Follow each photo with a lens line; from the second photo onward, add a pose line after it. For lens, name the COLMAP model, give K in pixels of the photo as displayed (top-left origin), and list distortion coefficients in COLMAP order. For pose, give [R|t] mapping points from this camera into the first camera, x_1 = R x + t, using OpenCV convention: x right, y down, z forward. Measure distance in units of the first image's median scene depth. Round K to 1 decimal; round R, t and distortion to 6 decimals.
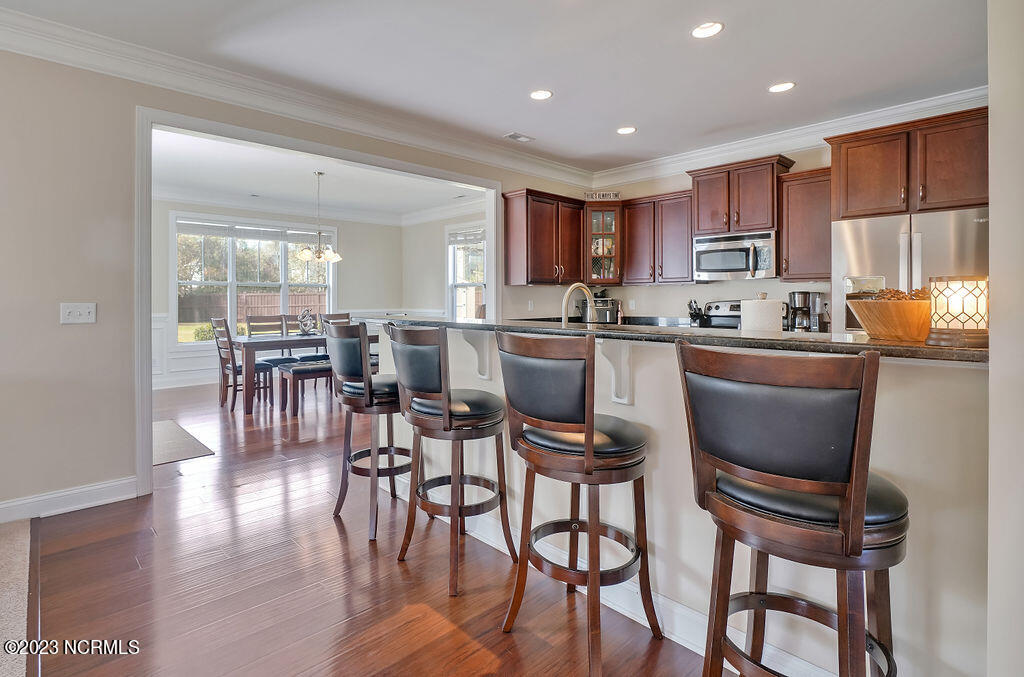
lens RADIAL K [[497.1, 0, 484.4], [0, 497.1, 297.7], [0, 0, 1]] dist [0.000838, 0.000104]
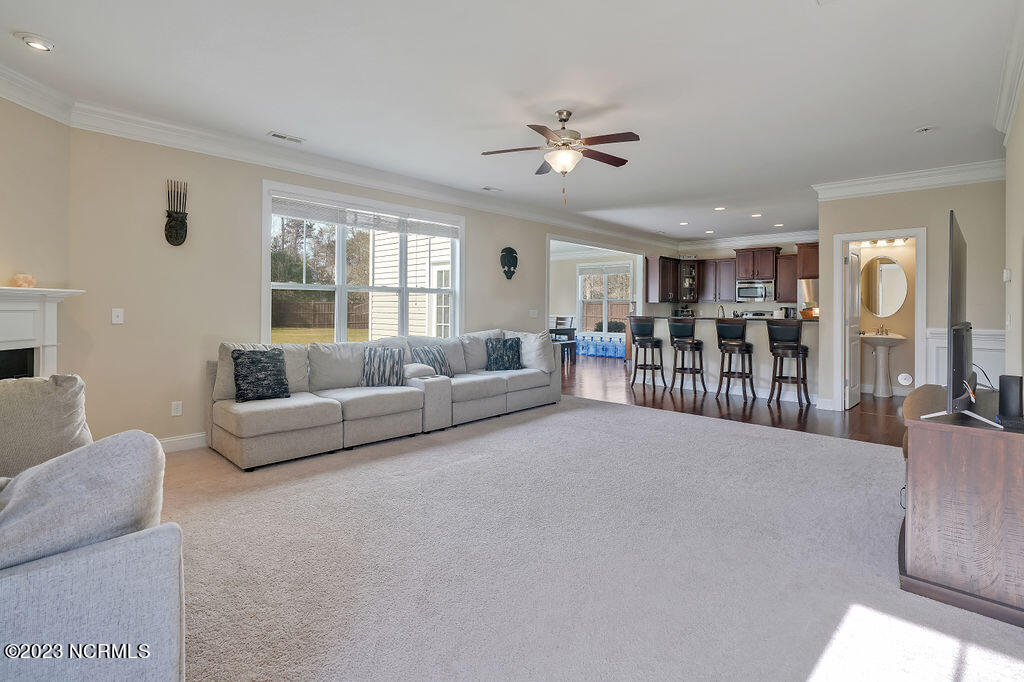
lens RADIAL K [[500.0, 0, 512.9], [0, 500.0, 300.0], [0, 0, 1]] dist [-0.002049, 0.000242]
pose [[0.996223, 0.019468, 0.084624, -0.711208], [-0.018629, 0.999769, -0.010694, 0.000350], [-0.084813, 0.009078, 0.996356, -1.046773]]
